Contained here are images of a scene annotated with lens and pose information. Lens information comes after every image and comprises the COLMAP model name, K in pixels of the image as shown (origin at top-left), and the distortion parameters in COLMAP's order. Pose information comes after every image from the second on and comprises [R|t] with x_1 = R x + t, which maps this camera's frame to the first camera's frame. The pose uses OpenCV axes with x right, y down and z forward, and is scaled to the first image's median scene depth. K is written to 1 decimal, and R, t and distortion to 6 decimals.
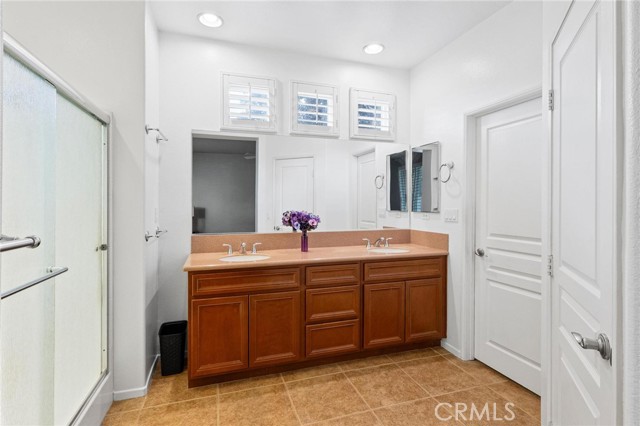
lens RADIAL K [[307.9, 0, 318.0], [0, 307.9, 200.5], [0, 0, 1]] dist [0.001587, 0.000735]
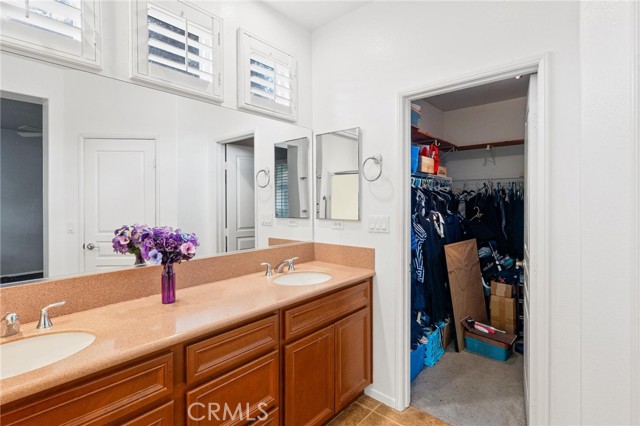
lens RADIAL K [[307.1, 0, 317.3], [0, 307.1, 205.0], [0, 0, 1]] dist [0.000959, 0.000416]
pose [[0.862619, -0.008124, 0.505789, -0.081805], [0.000151, 0.999875, 0.015804, -0.010486], [-0.505854, -0.013556, 0.862512, 0.381144]]
